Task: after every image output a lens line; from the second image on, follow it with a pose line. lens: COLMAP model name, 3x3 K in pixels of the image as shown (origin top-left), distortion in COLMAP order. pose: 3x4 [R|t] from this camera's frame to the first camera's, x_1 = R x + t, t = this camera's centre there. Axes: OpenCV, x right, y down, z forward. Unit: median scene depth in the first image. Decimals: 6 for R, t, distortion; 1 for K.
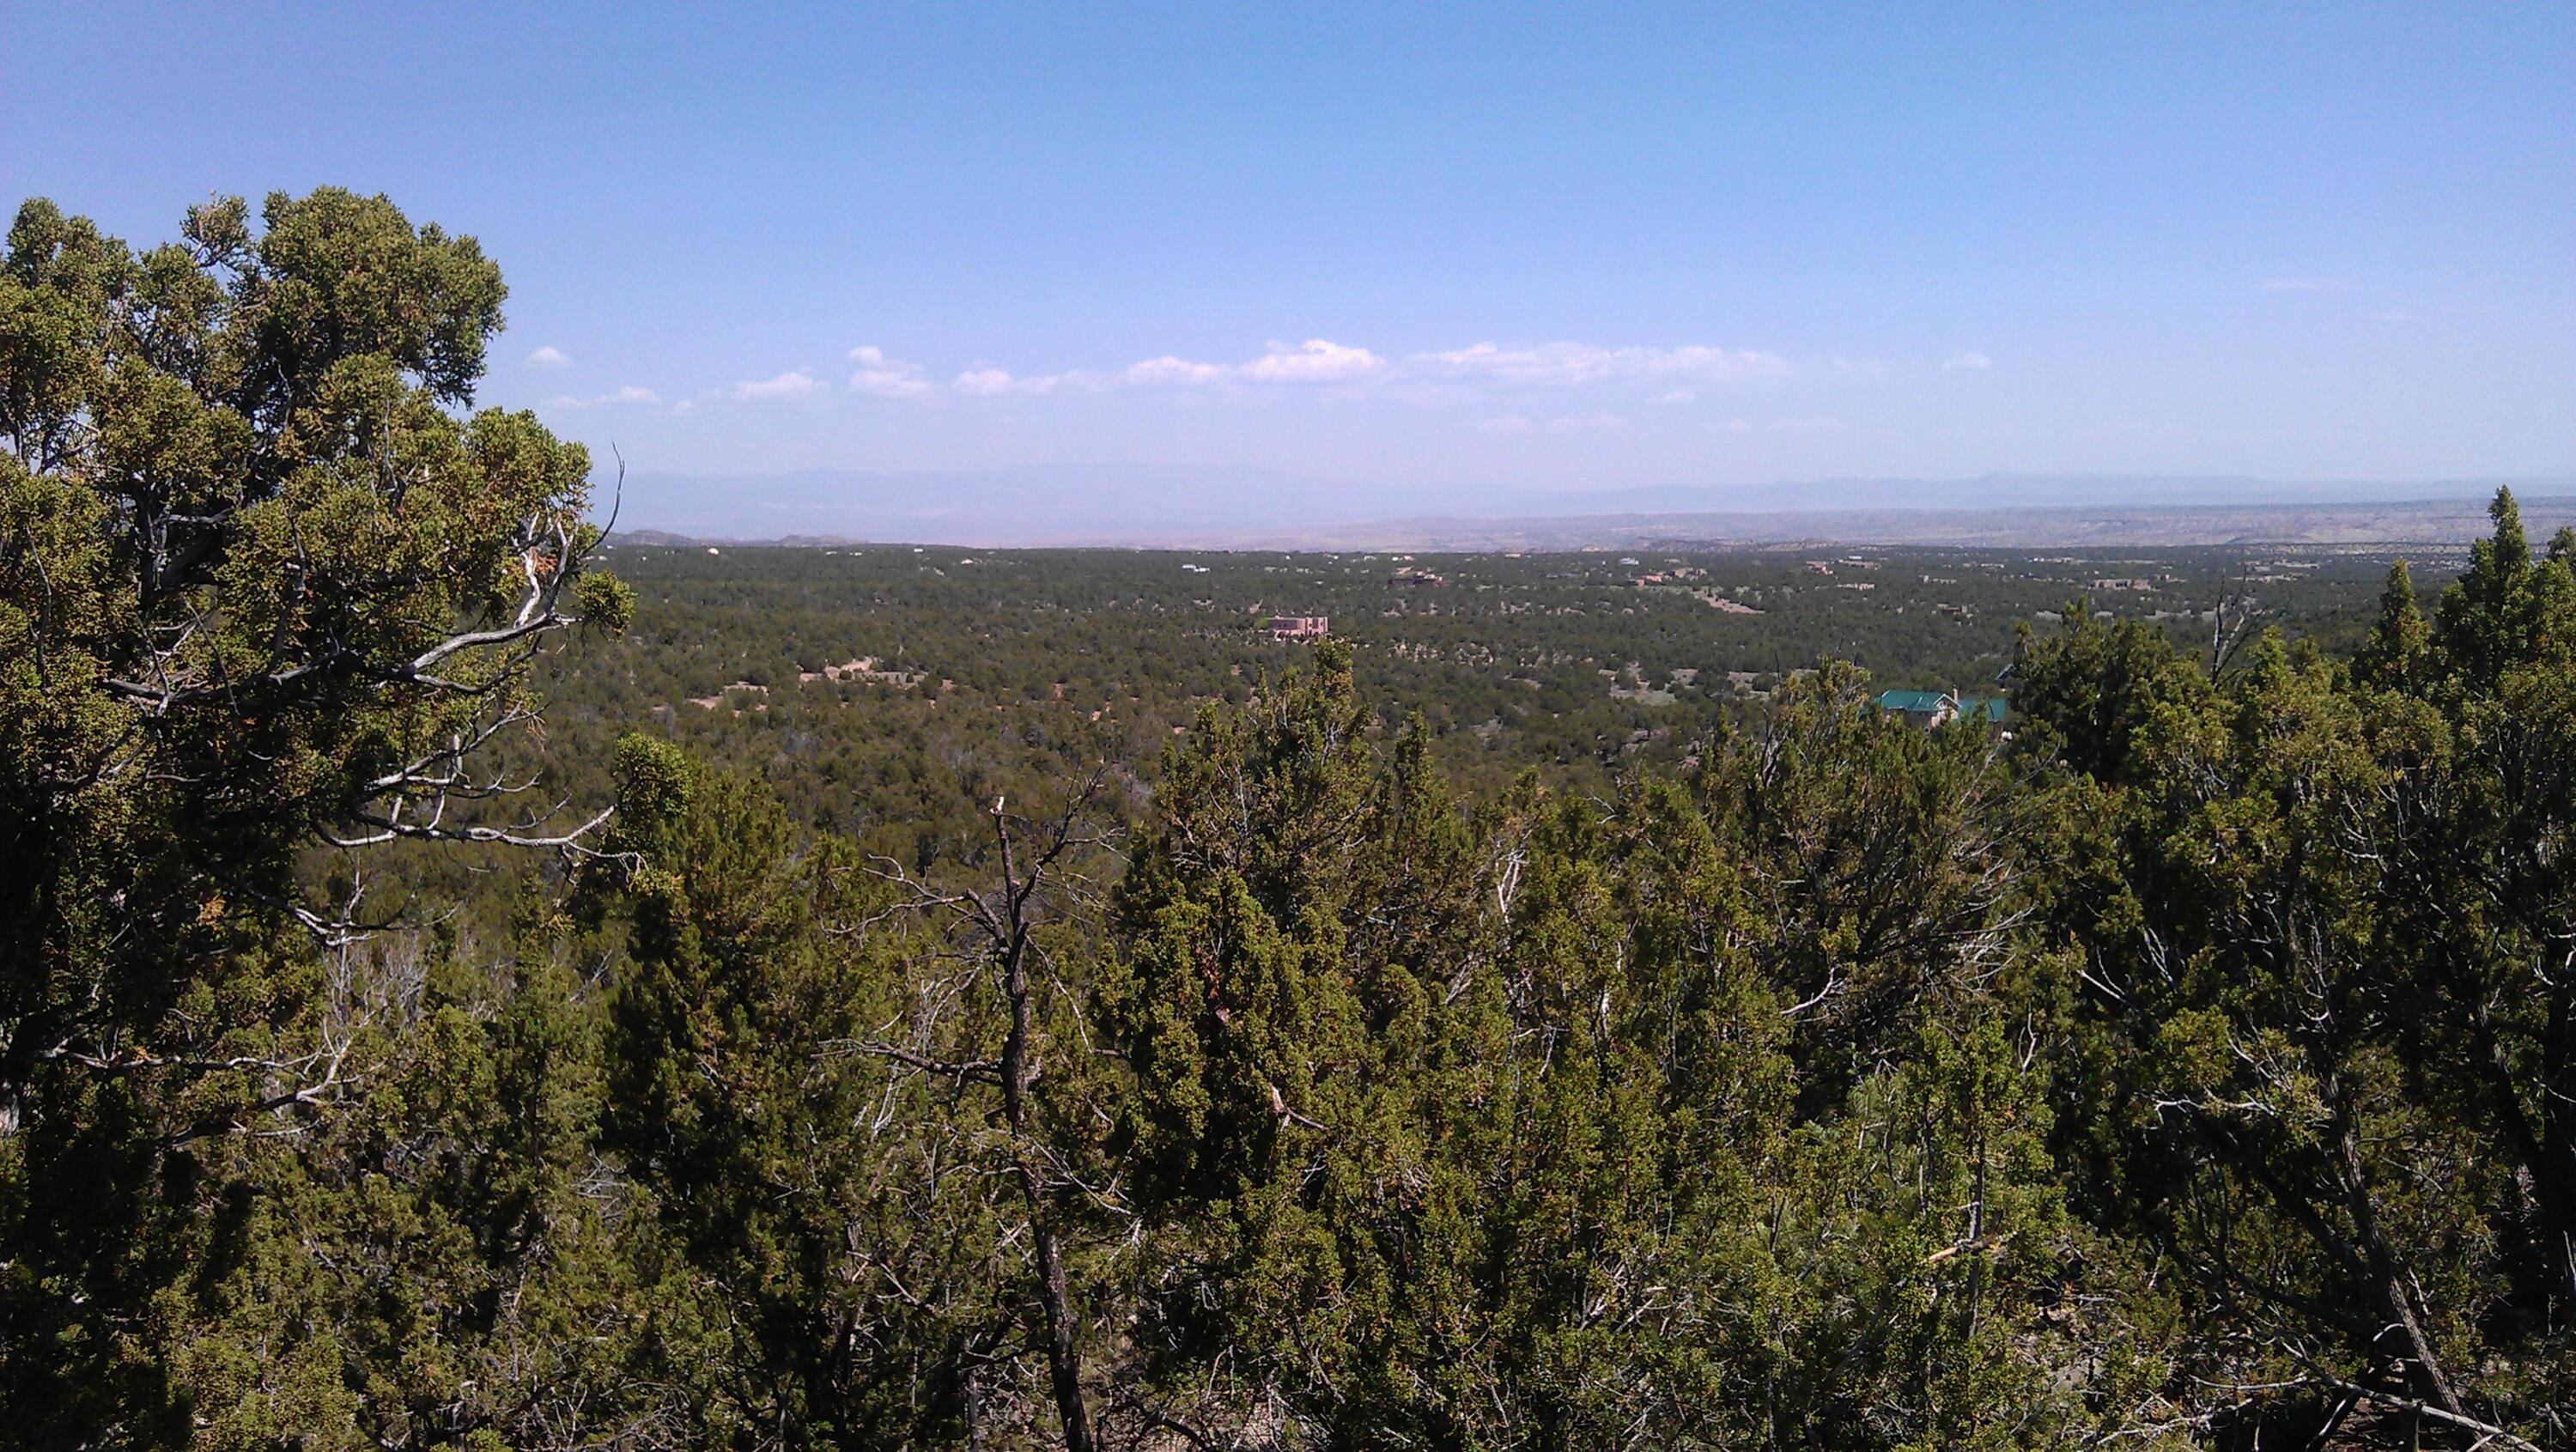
lens RADIAL K [[1040.8, 0, 1291.3], [0, 1040.8, 729.7], [0, 0, 1]] dist [0.058479, -0.013124]
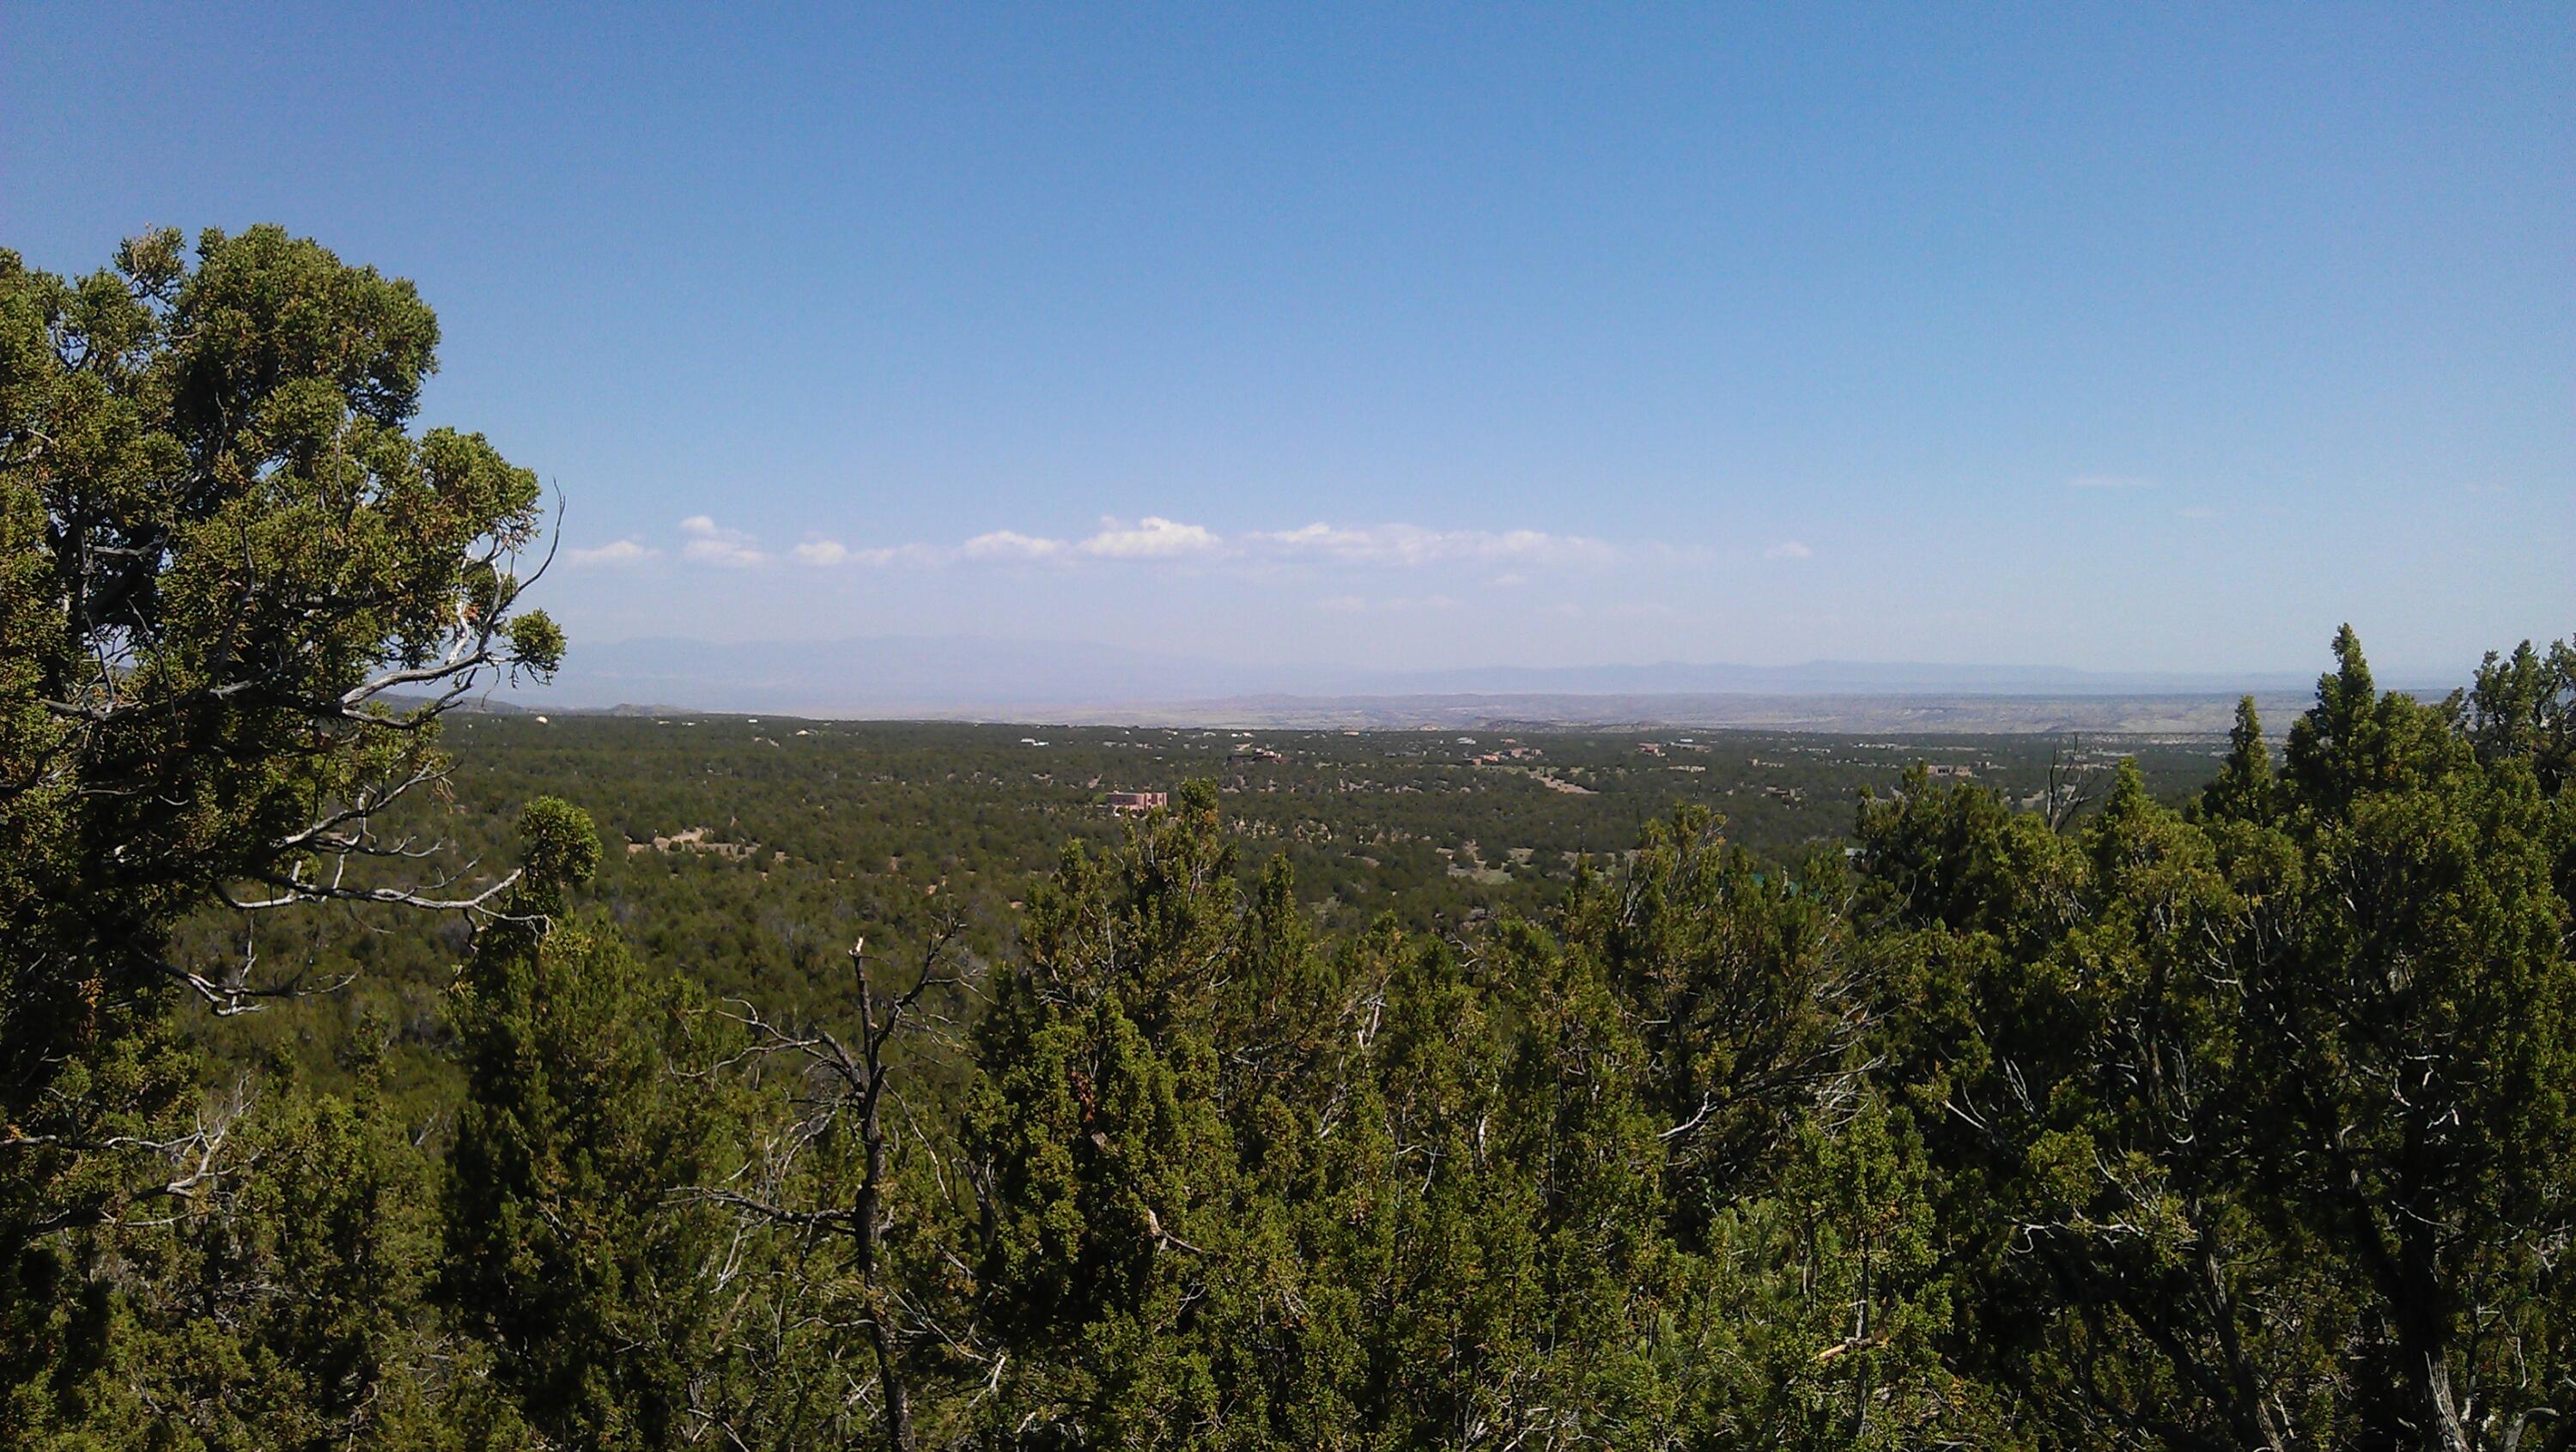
lens RADIAL K [[1033.5, 0, 1275.0], [0, 1033.5, 717.4], [0, 0, 1]] dist [0.054667, -0.009867]
pose [[0.999826, 0.009578, 0.016016, 0.094807], [-0.009317, 0.999824, -0.016311, -0.128329], [-0.016169, 0.016159, 0.999739, 0.005101]]
